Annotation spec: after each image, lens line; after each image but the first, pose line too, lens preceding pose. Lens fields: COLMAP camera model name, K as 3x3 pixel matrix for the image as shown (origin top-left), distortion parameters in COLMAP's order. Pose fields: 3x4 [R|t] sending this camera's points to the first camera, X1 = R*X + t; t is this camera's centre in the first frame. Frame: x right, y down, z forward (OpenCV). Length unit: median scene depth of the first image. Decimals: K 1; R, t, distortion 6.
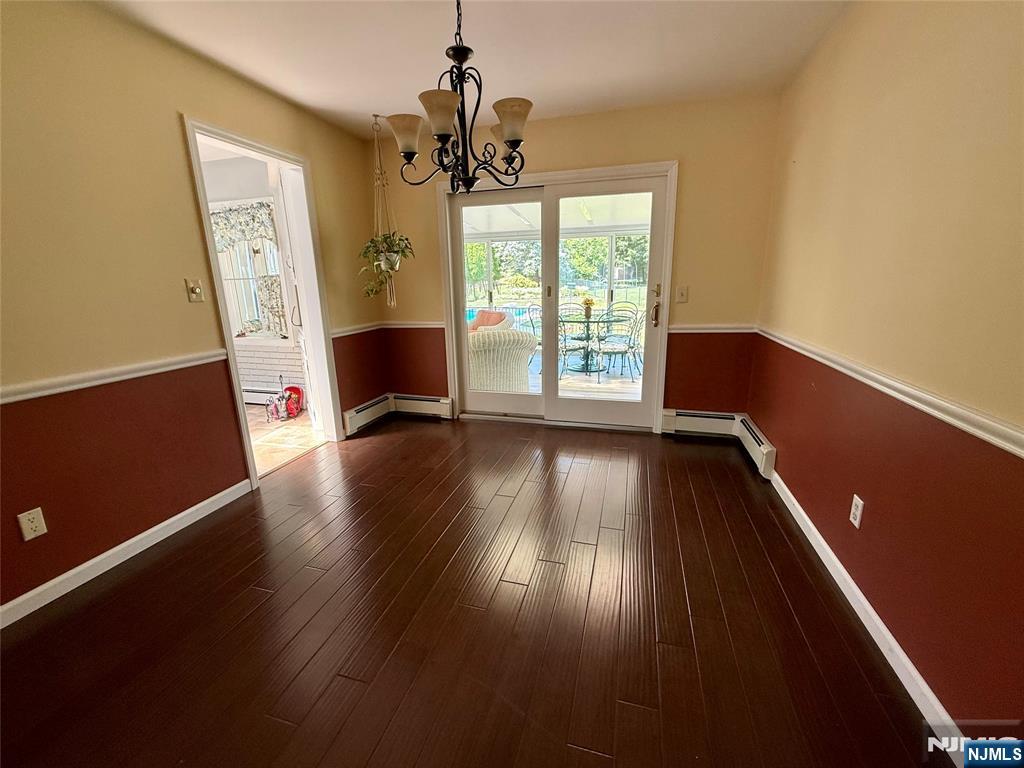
lens RADIAL K [[411.4, 0, 516.9], [0, 411.4, 366.0], [0, 0, 1]] dist [0.000598, 0.000056]
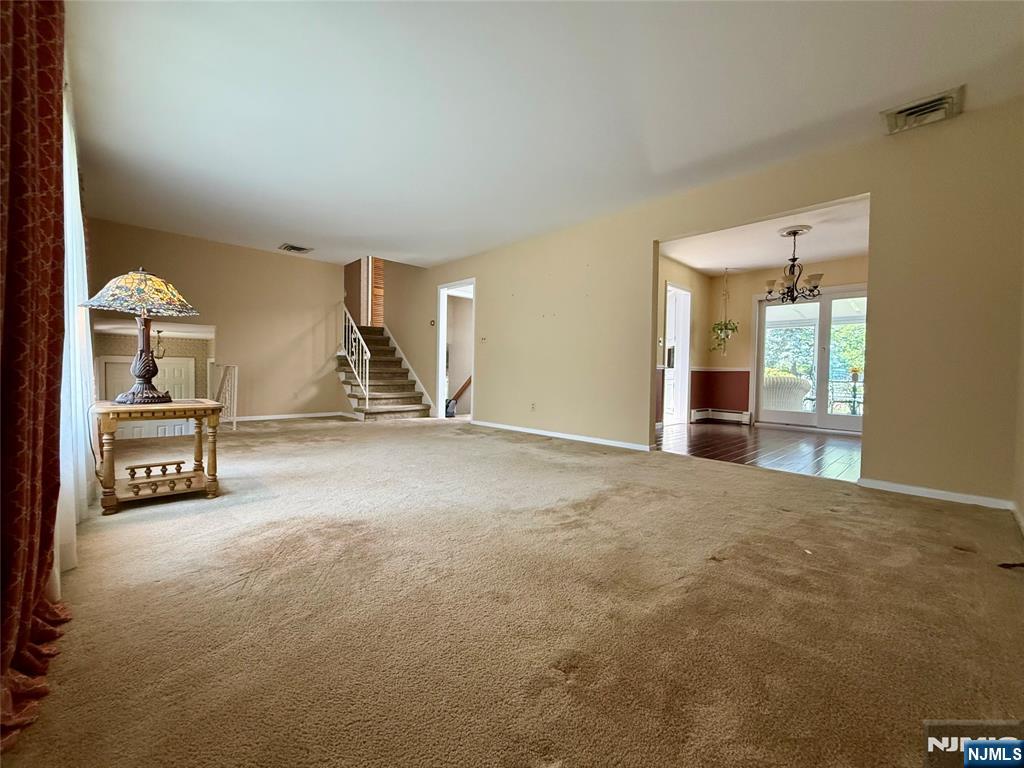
lens RADIAL K [[422.4, 0, 512.0], [0, 422.4, 384.0], [0, 0, 1]] dist [-0.001191, -0.000098]
pose [[0.860956, 0.049153, -0.506300, -0.134137], [-0.141114, 0.979334, -0.144886, 0.376923], [0.488715, 0.196187, 0.850099, -1.066162]]
